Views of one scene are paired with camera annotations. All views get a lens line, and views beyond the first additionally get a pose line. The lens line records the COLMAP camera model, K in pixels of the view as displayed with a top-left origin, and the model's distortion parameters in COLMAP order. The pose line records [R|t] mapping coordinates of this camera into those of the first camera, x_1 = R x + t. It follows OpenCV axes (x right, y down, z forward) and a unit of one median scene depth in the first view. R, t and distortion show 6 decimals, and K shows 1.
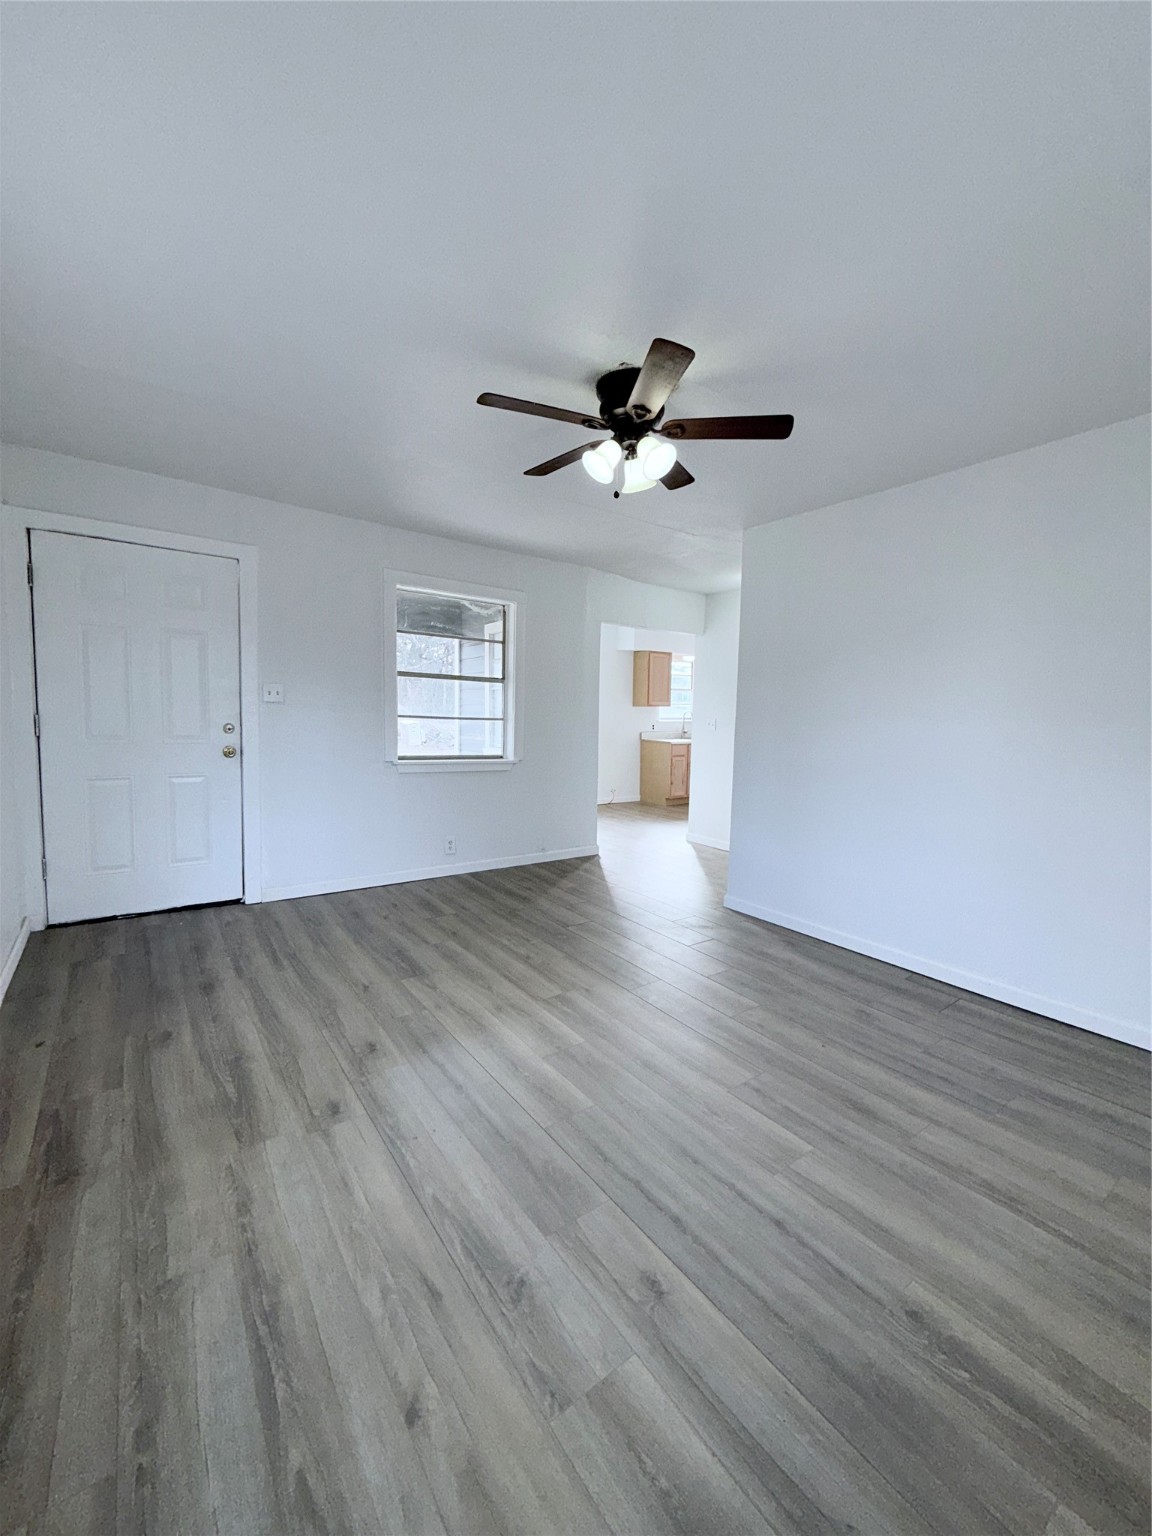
lens RADIAL K [[609.3, 0, 575.9], [0, 609.3, 763.5], [0, 0, 1]] dist [-0.000049, 0.000625]
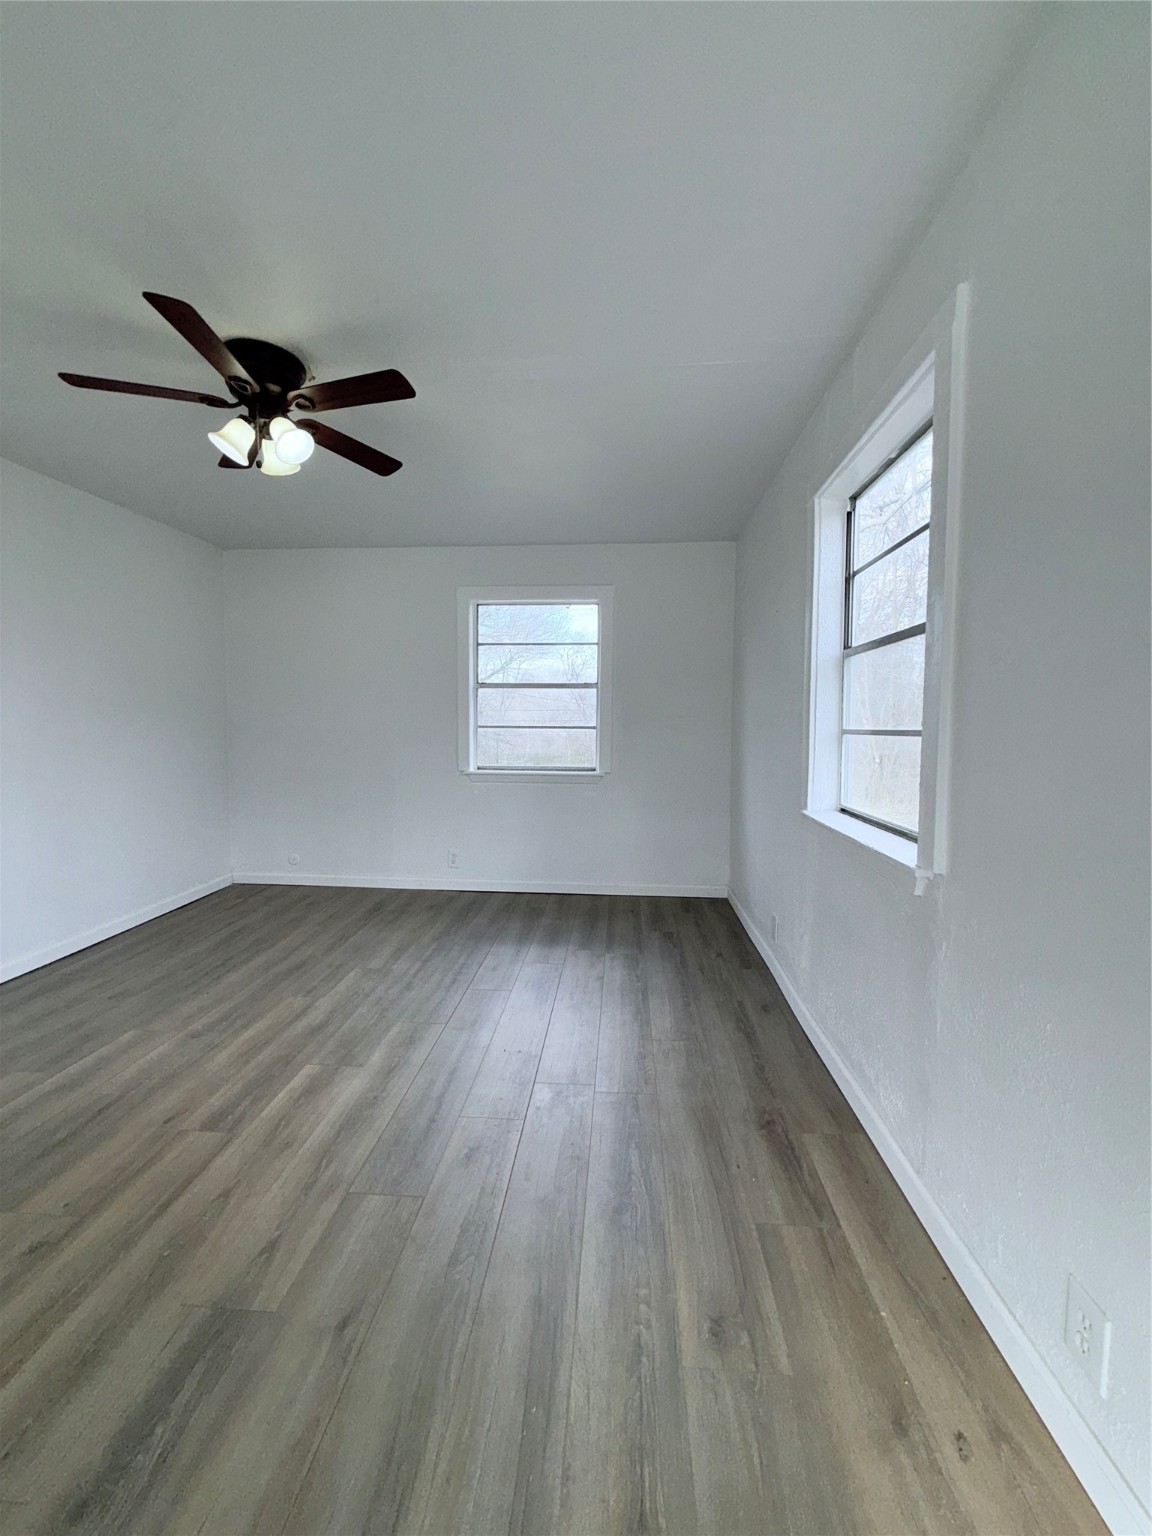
lens RADIAL K [[609.3, 0, 575.9], [0, 609.3, 763.5], [0, 0, 1]] dist [-0.000049, 0.000625]
pose [[-0.759215, -0.067086, 0.647373, -0.830778], [0.033781, 0.989271, 0.142134, -0.109818], [-0.649963, 0.129780, -0.748803, 1.321724]]
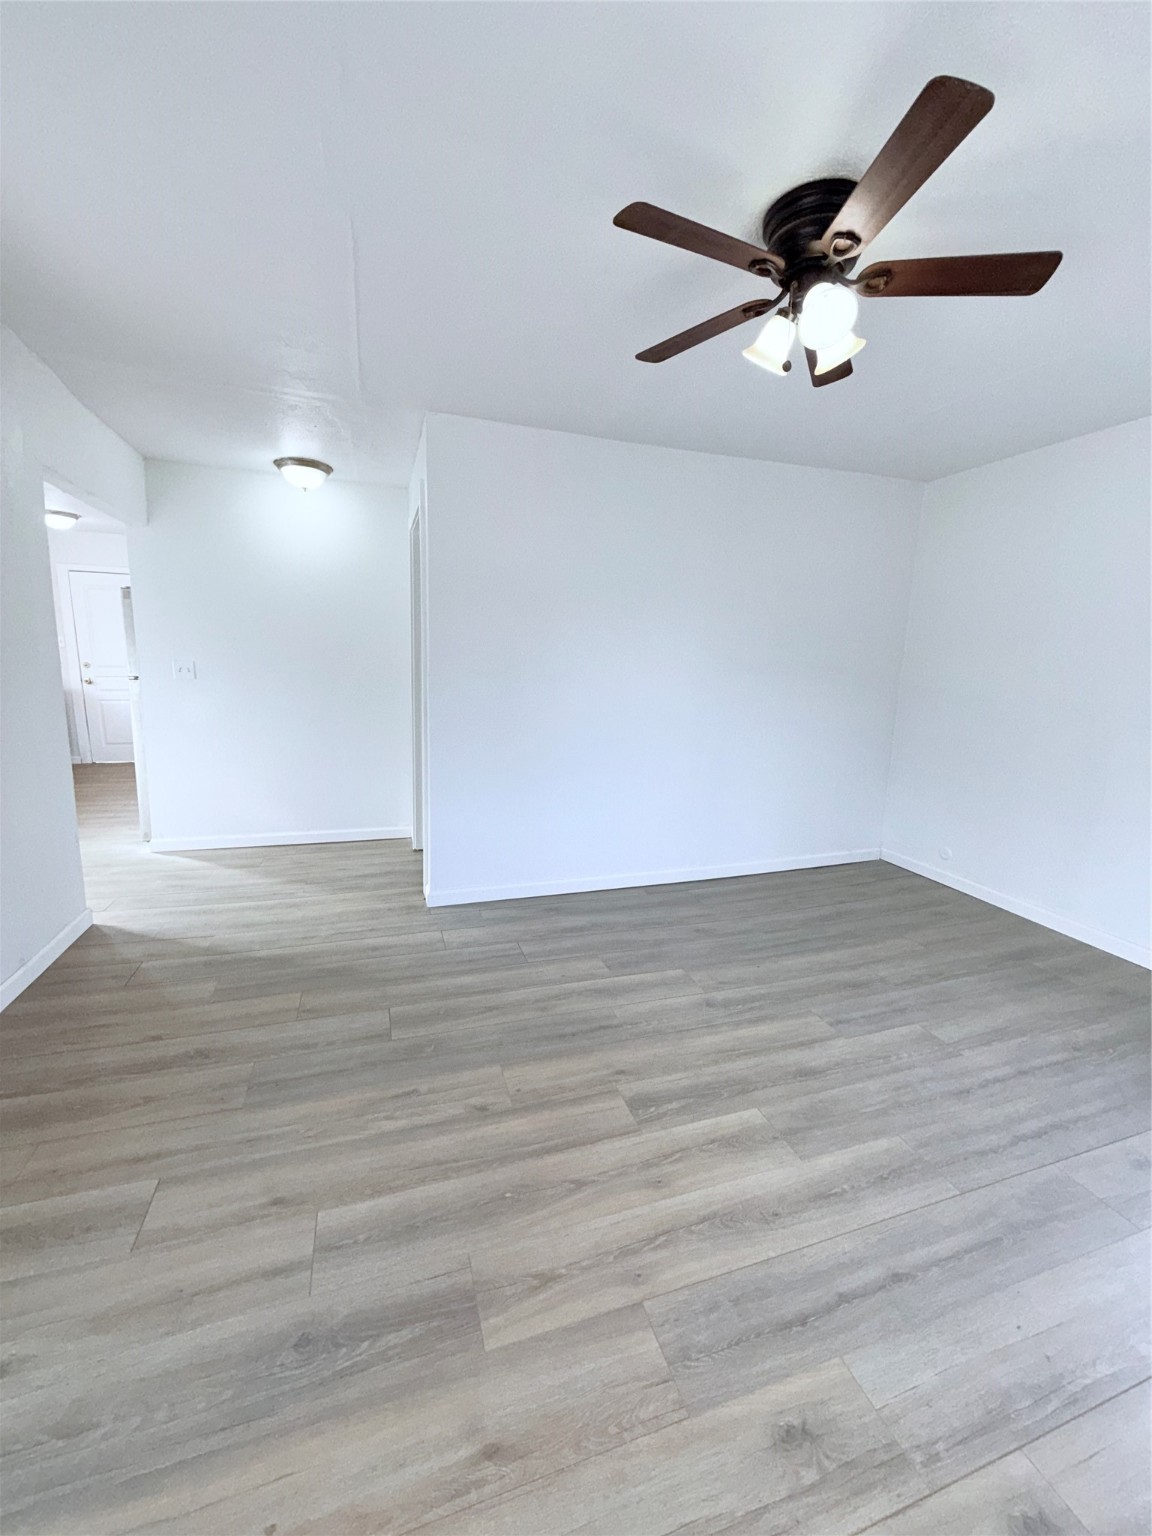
lens RADIAL K [[609.3, 0, 575.9], [0, 609.3, 763.5], [0, 0, 1]] dist [-0.000049, 0.000625]
pose [[0.303280, -0.174235, 0.936837, -0.681850], [0.057770, 0.984695, 0.164434, -0.115645], [-0.951149, 0.004251, 0.308704, 0.944911]]
